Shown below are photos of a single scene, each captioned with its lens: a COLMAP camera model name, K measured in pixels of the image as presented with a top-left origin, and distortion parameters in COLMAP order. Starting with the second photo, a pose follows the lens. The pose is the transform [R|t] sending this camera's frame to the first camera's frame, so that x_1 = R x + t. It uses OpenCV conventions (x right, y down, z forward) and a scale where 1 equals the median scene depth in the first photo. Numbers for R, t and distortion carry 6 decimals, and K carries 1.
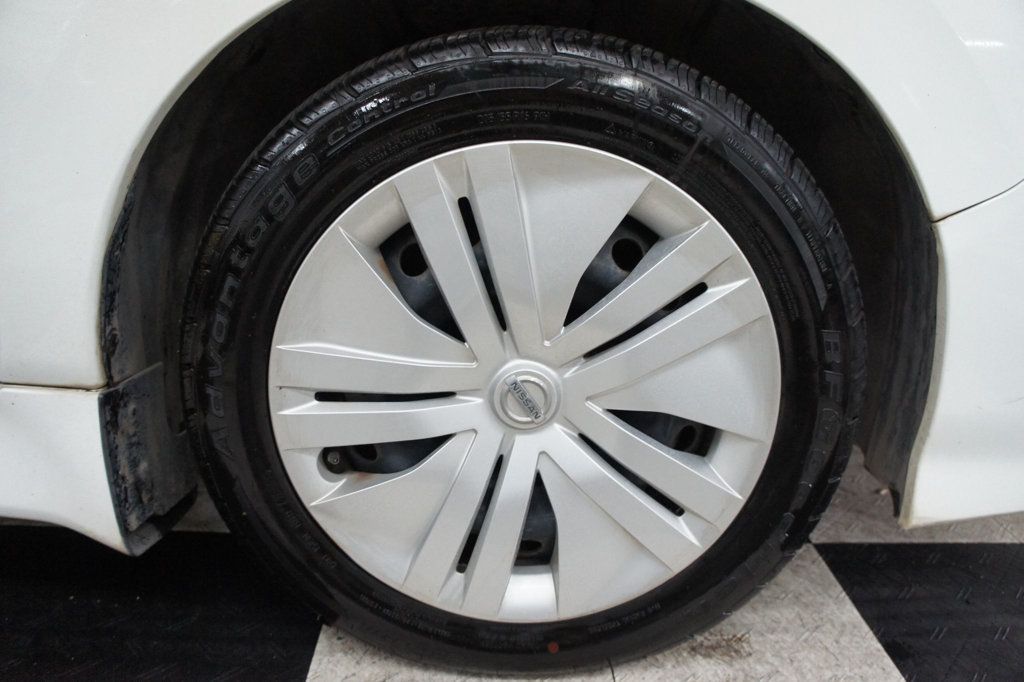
lens RADIAL K [[800.5, 0, 512.0], [0, 800.5, 341.0], [0, 0, 1]] dist [-0.173631, 0.118653]
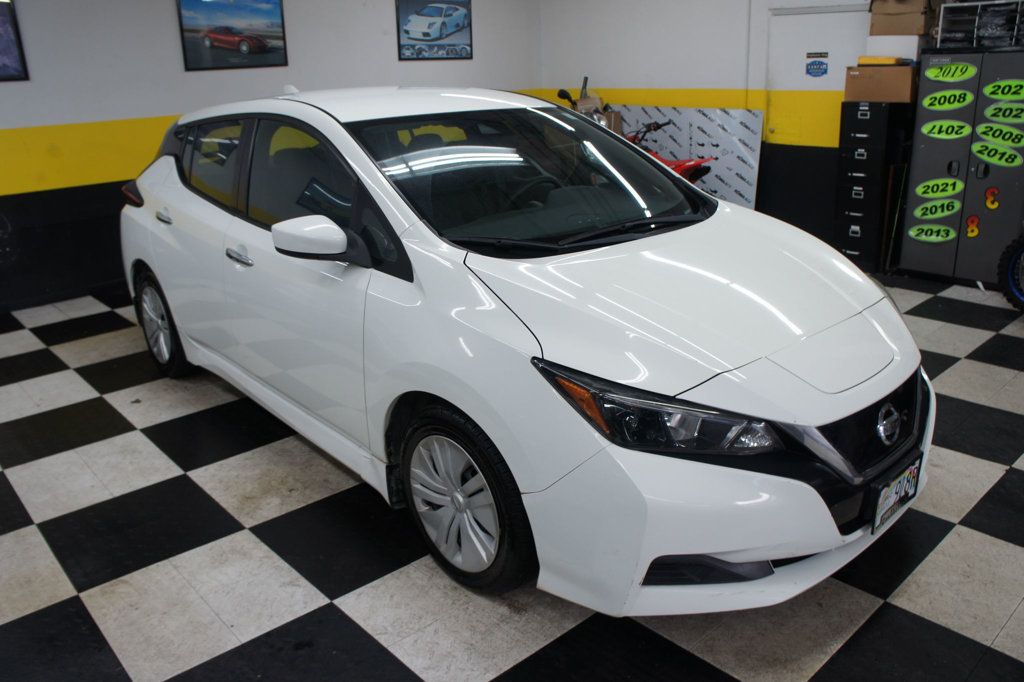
lens RADIAL K [[810.2, 0, 512.0], [0, 810.2, 341.0], [0, 0, 1]] dist [-0.186613, 0.143901]
pose [[0.658024, 0.188035, -0.729141, 2.635892], [-0.179326, 0.979592, 0.090788, -0.996196], [0.731332, 0.071013, 0.678315, -1.280407]]
